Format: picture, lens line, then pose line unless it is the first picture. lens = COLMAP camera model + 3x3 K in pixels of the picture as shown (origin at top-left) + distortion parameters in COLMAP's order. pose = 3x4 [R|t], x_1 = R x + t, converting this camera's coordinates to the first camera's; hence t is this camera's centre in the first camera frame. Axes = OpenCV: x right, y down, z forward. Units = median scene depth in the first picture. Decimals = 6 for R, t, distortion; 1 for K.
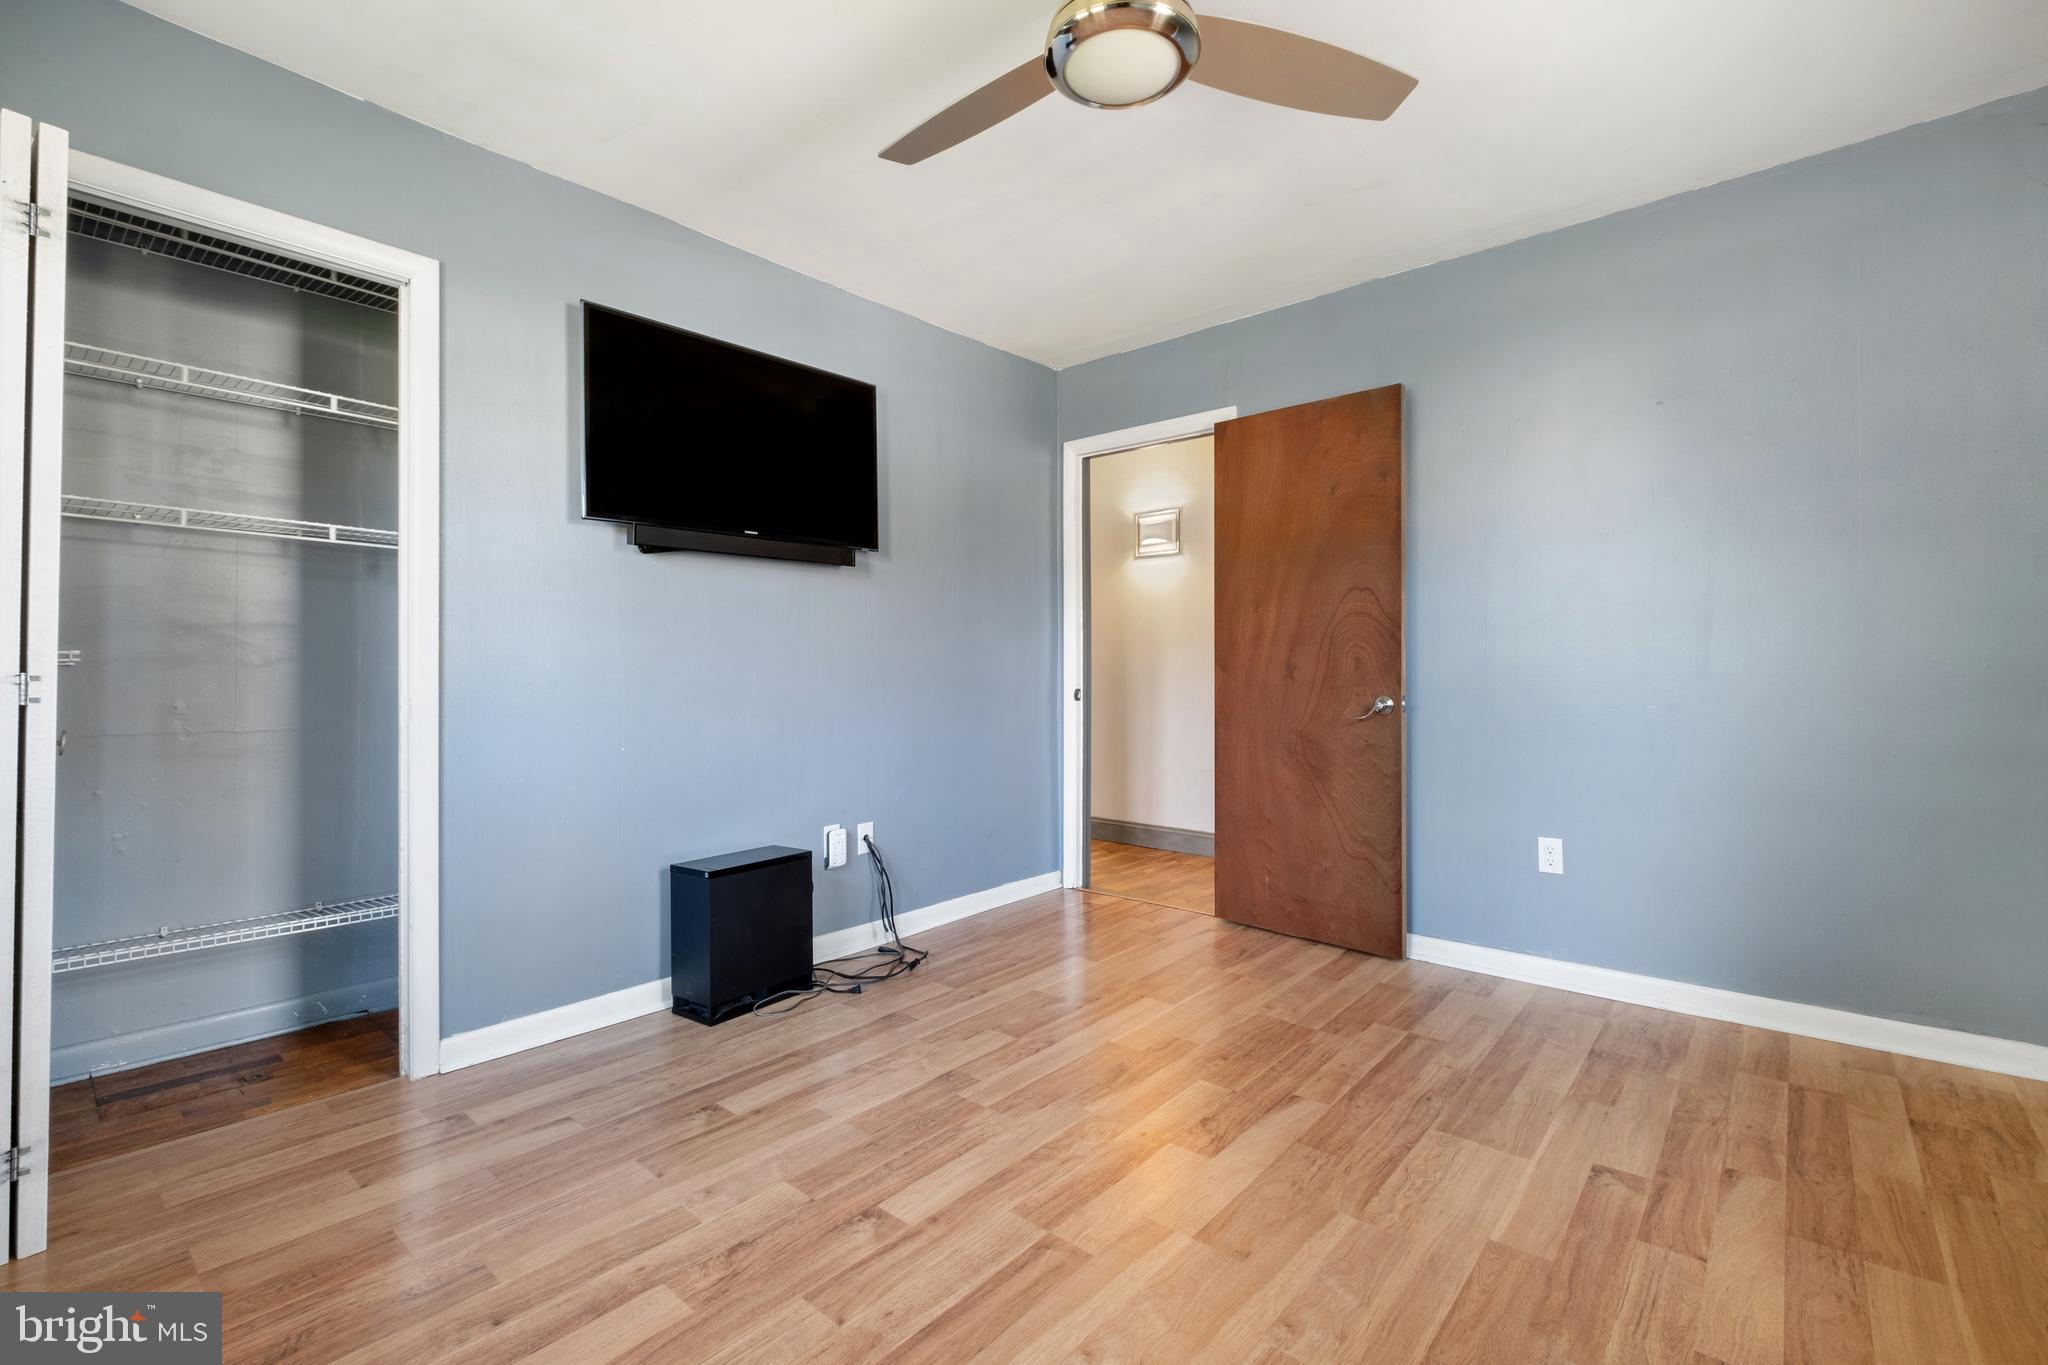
lens RADIAL K [[891.3, 0, 1028.5], [0, 891.3, 671.2], [0, 0, 1]] dist [-0.000846, -0.000431]
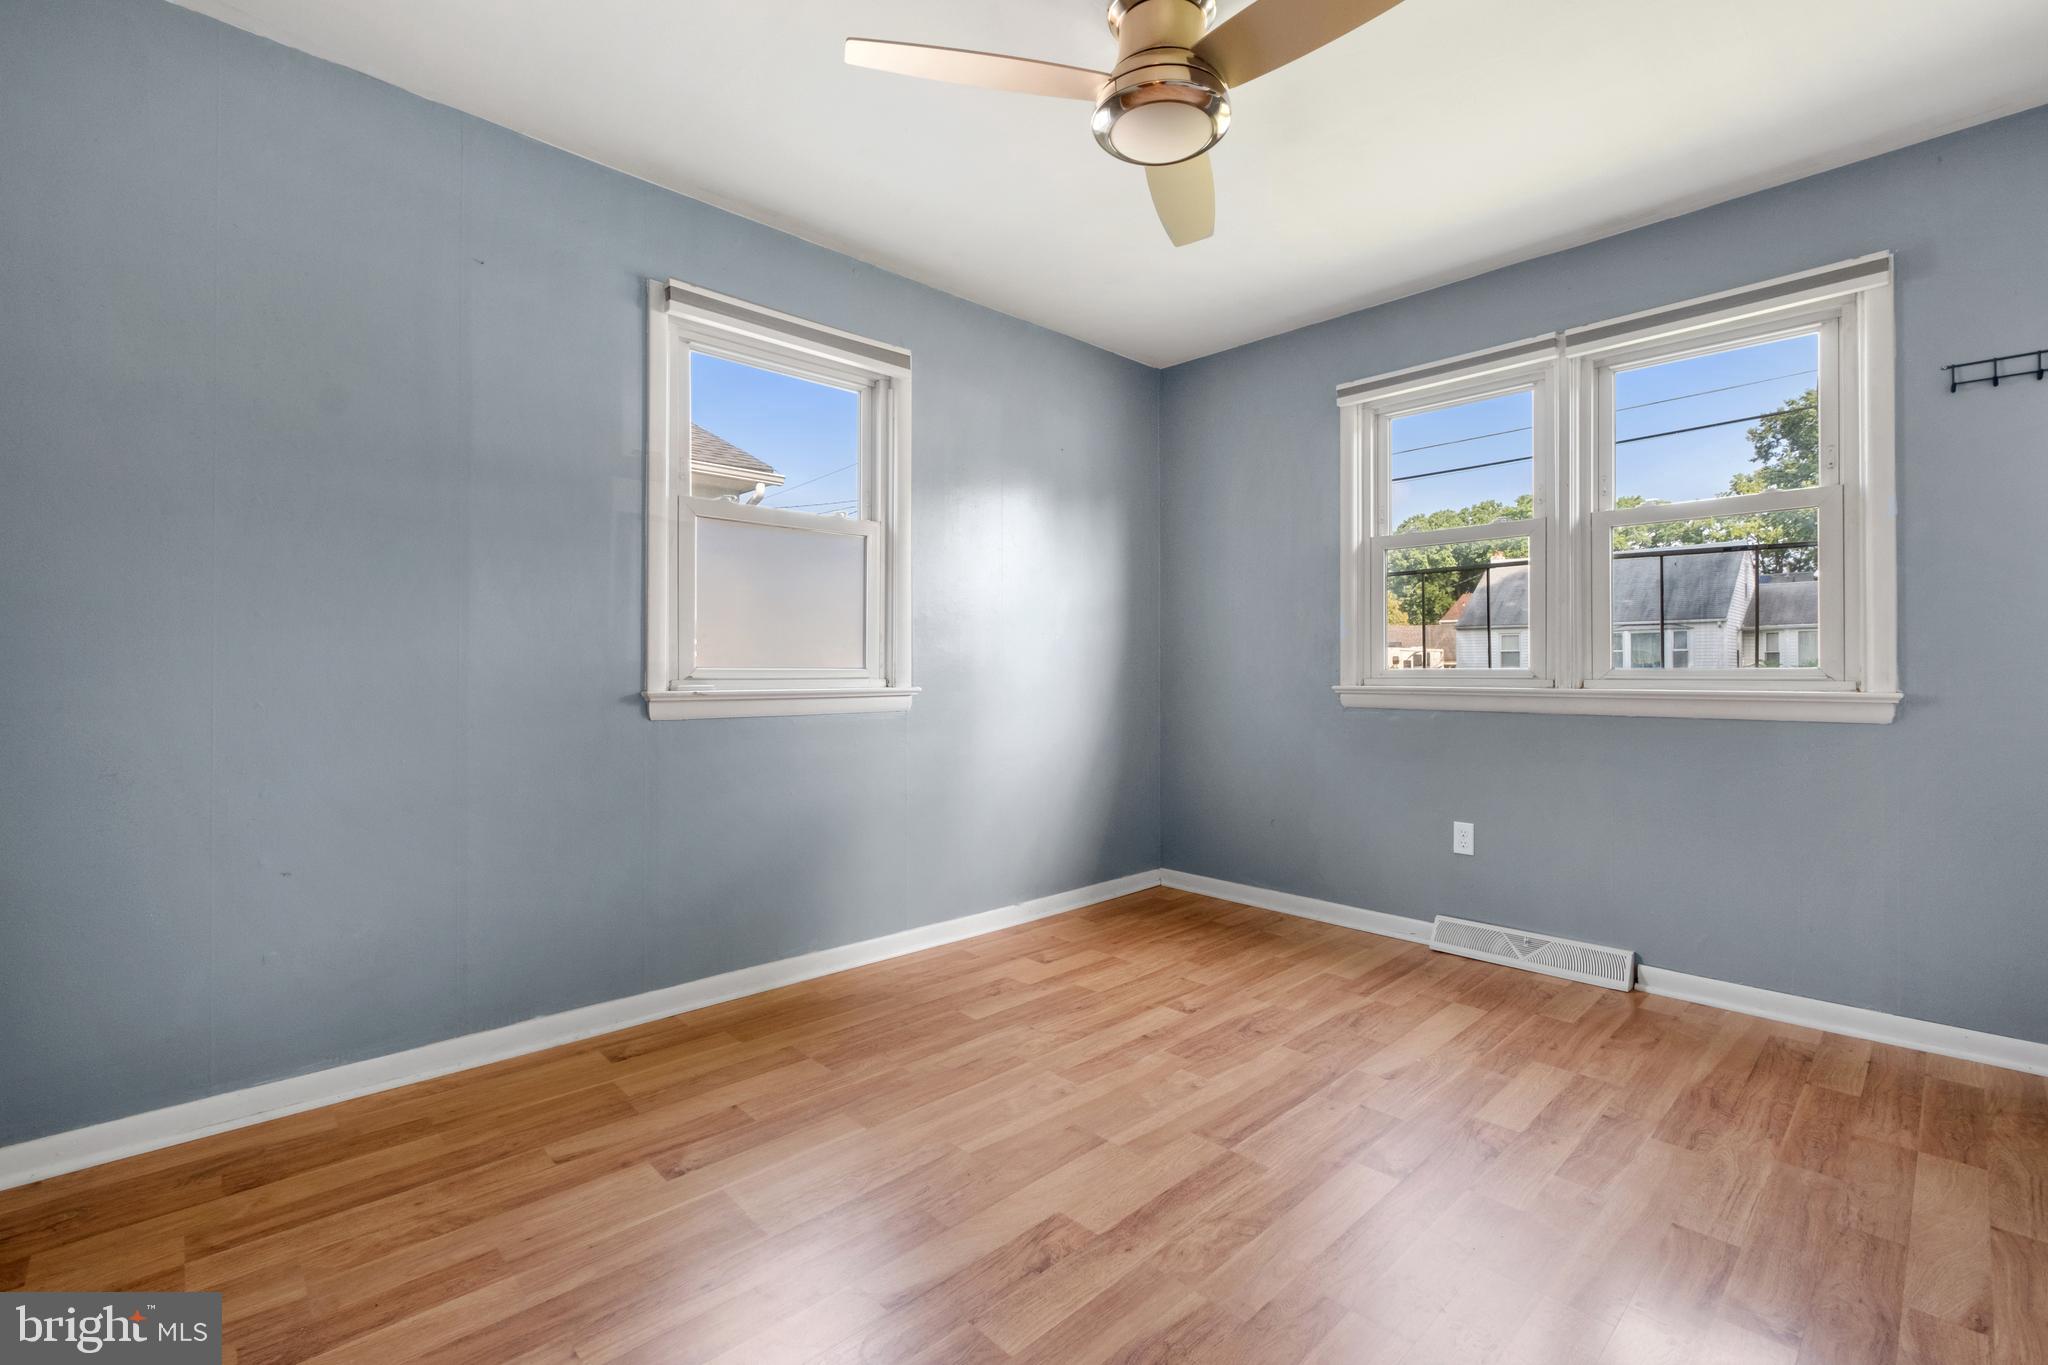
lens RADIAL K [[891.3, 0, 1028.5], [0, 891.3, 671.2], [0, 0, 1]] dist [-0.000846, -0.000431]
pose [[-0.995006, 0.003367, 0.099754, 0.150975], [0.003747, 0.999986, 0.003617, -0.002732], [-0.099740, 0.003973, -0.995006, 1.986152]]
